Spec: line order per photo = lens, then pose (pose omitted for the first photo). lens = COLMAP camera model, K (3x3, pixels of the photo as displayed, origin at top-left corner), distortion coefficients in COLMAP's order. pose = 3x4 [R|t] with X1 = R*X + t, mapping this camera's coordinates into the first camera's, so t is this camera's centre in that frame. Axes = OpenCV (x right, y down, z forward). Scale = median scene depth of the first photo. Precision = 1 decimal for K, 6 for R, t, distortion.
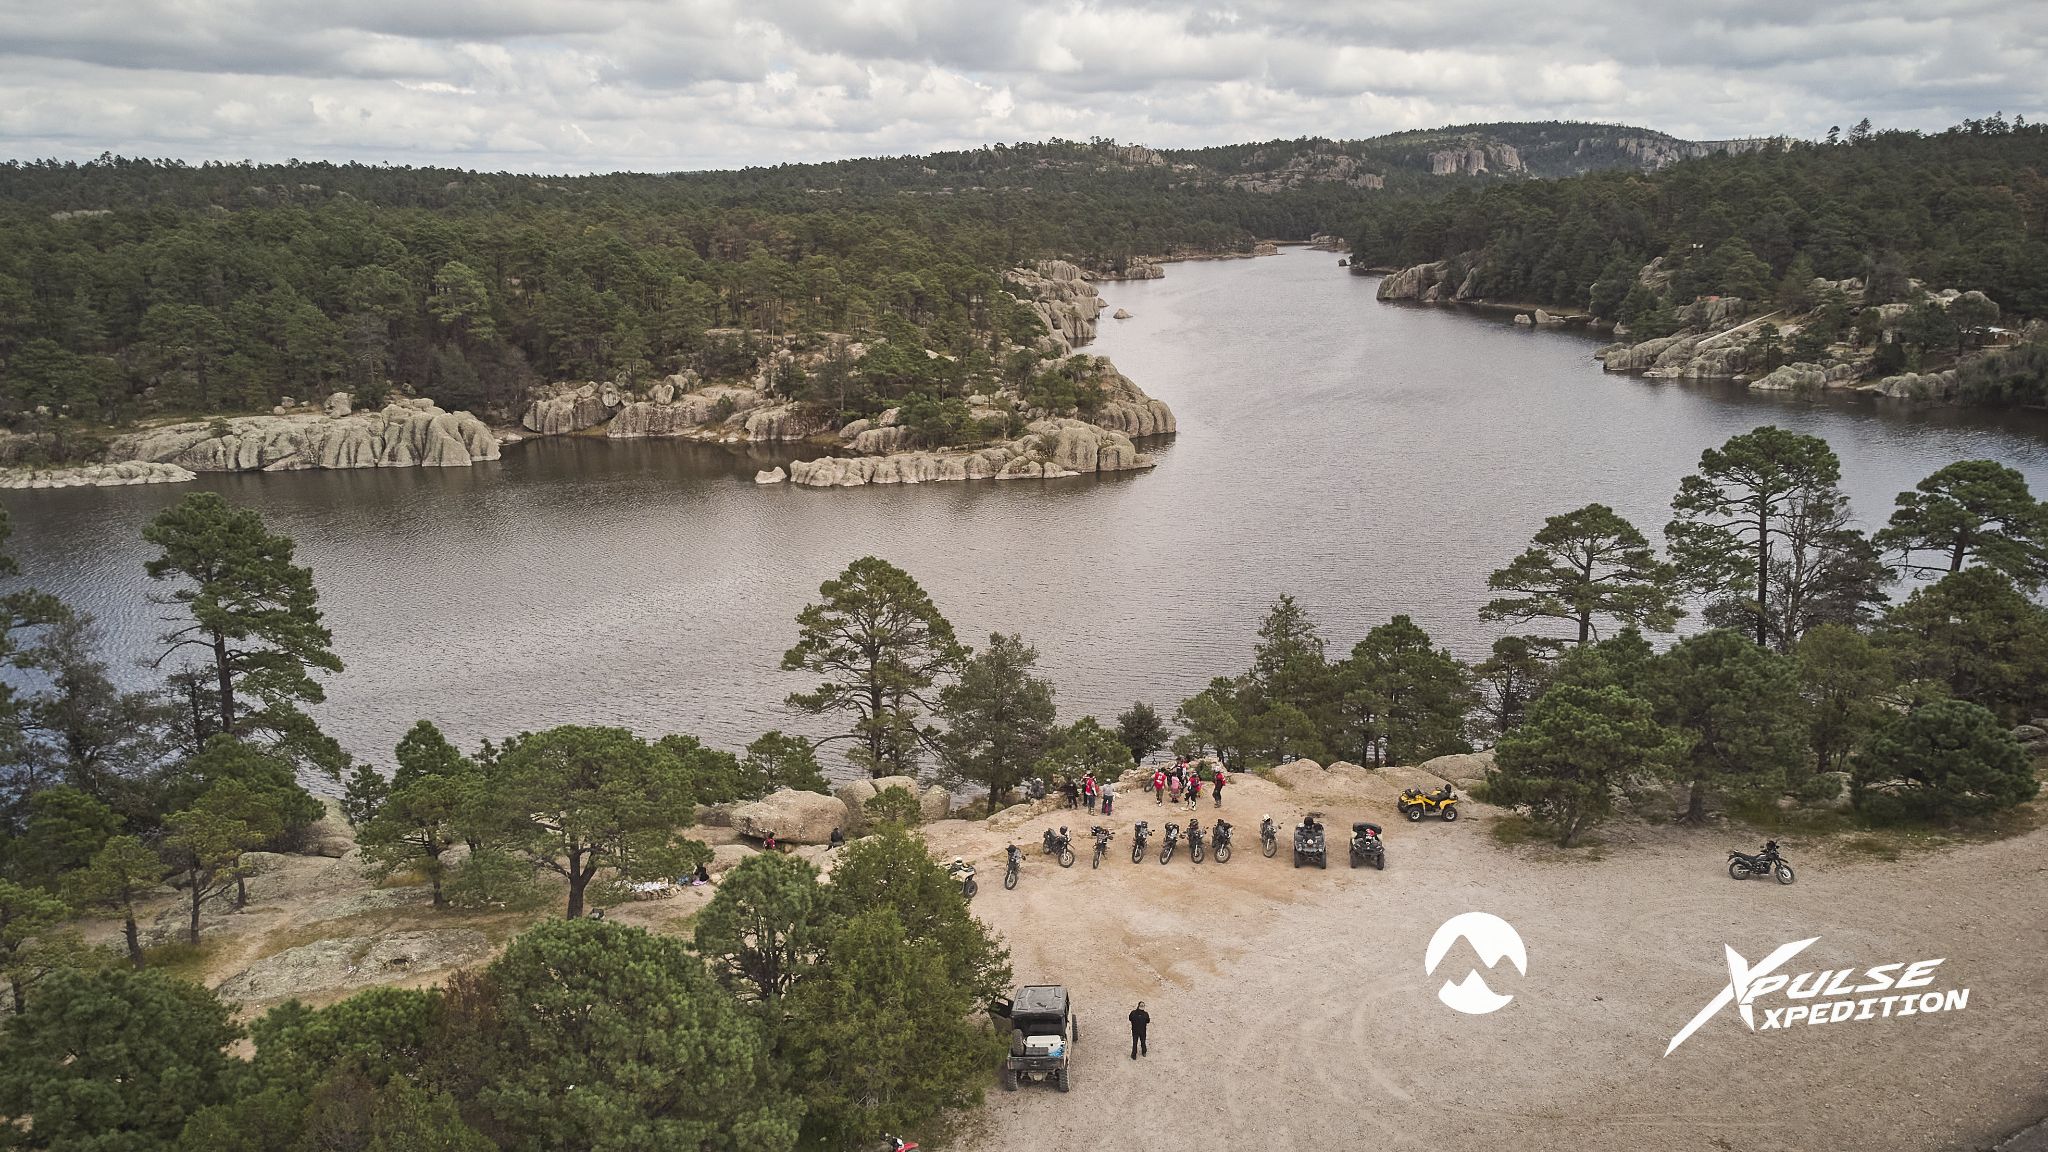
lens RADIAL K [[1525.4, 0, 1013.9], [0, 1525.4, 578.0], [0, 0, 1]] dist [0.061763, -0.003844]
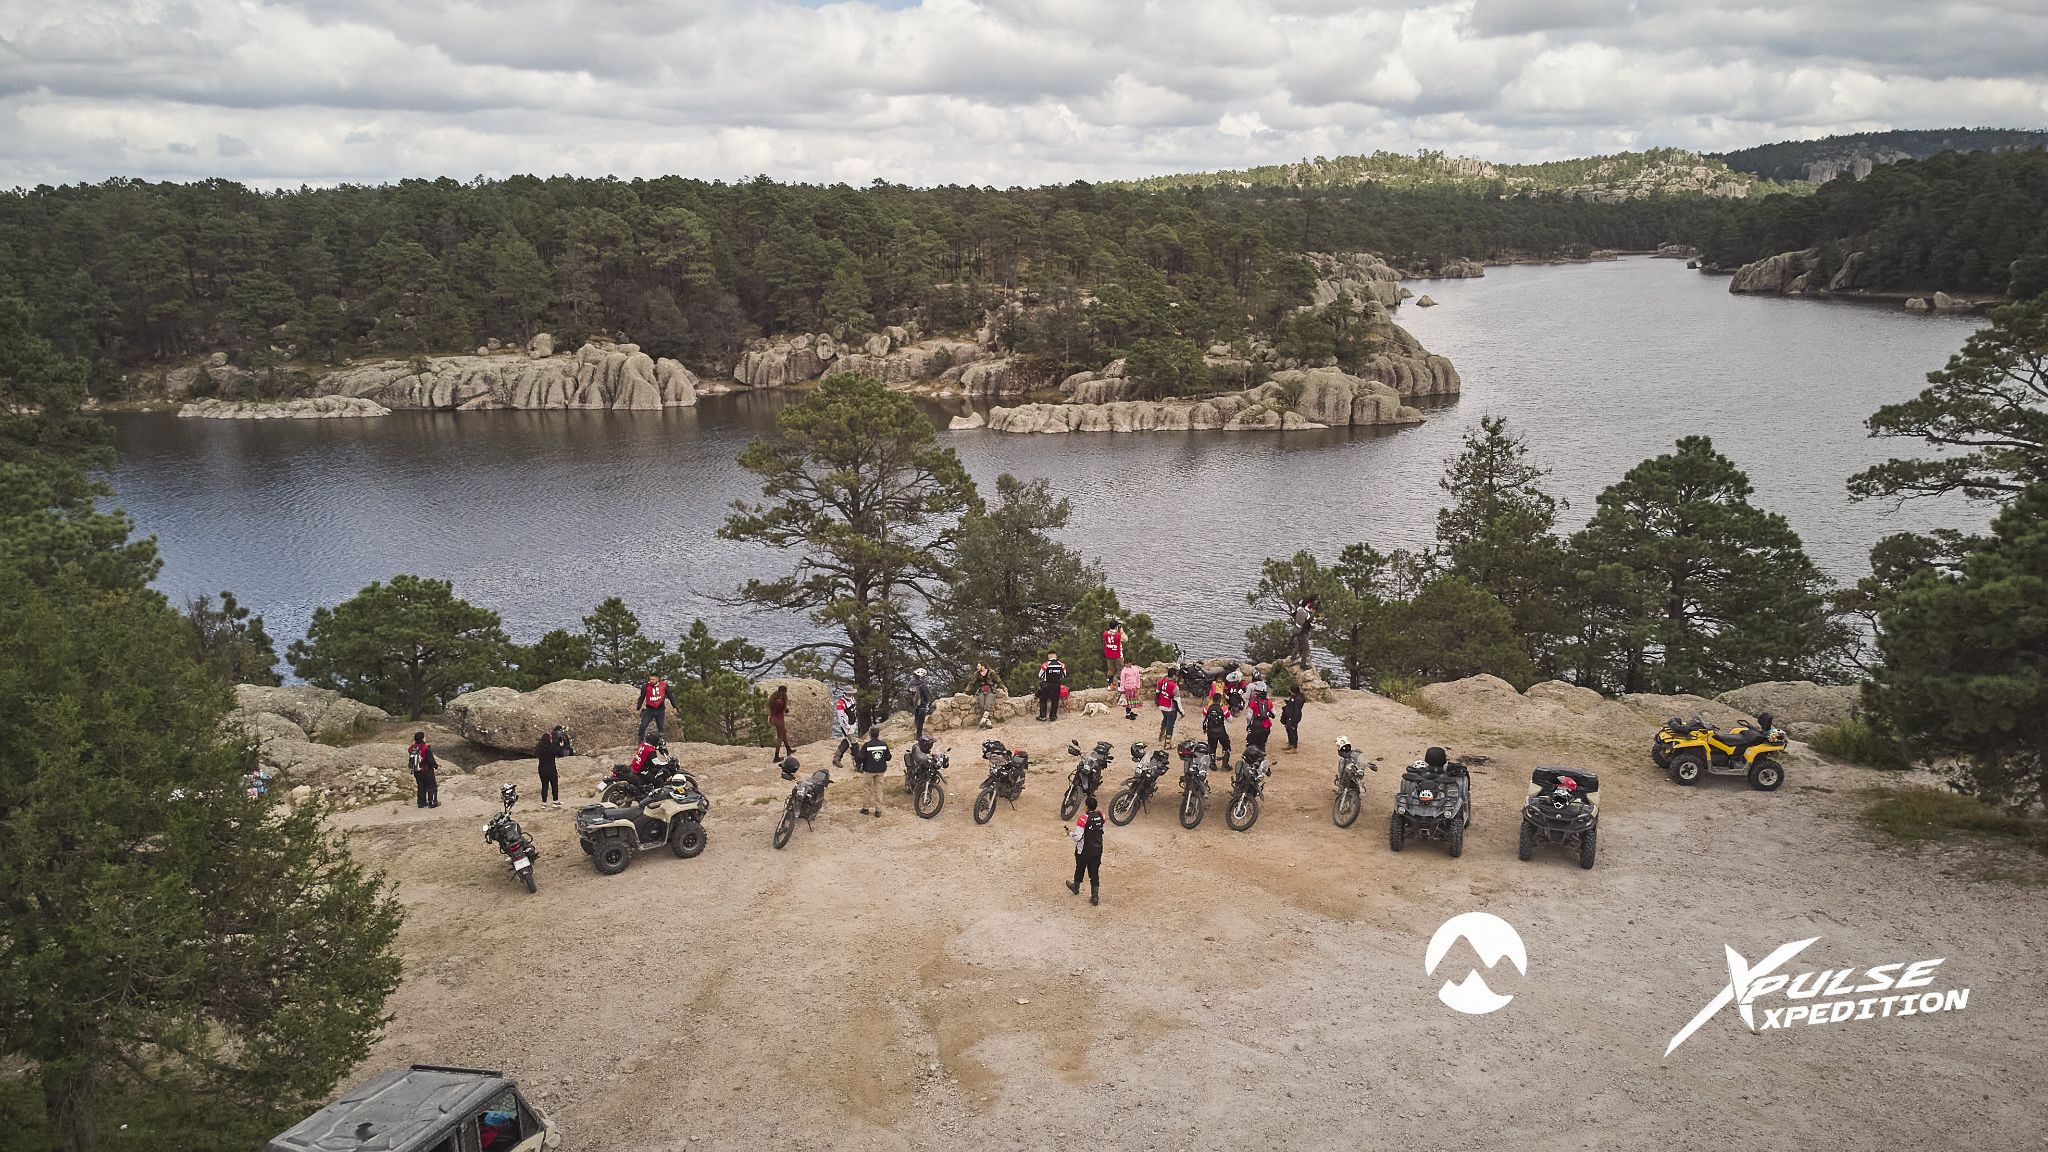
lens RADIAL K [[1517.9, 0, 1025.2], [0, 1517.9, 587.5], [0, 0, 1]] dist [0.037313, -0.002105]
pose [[0.979635, 0.042649, -0.196206, 0.042892], [-0.045705, 0.998894, -0.011072, 0.031875], [0.195517, 0.019814, 0.980500, 0.140439]]
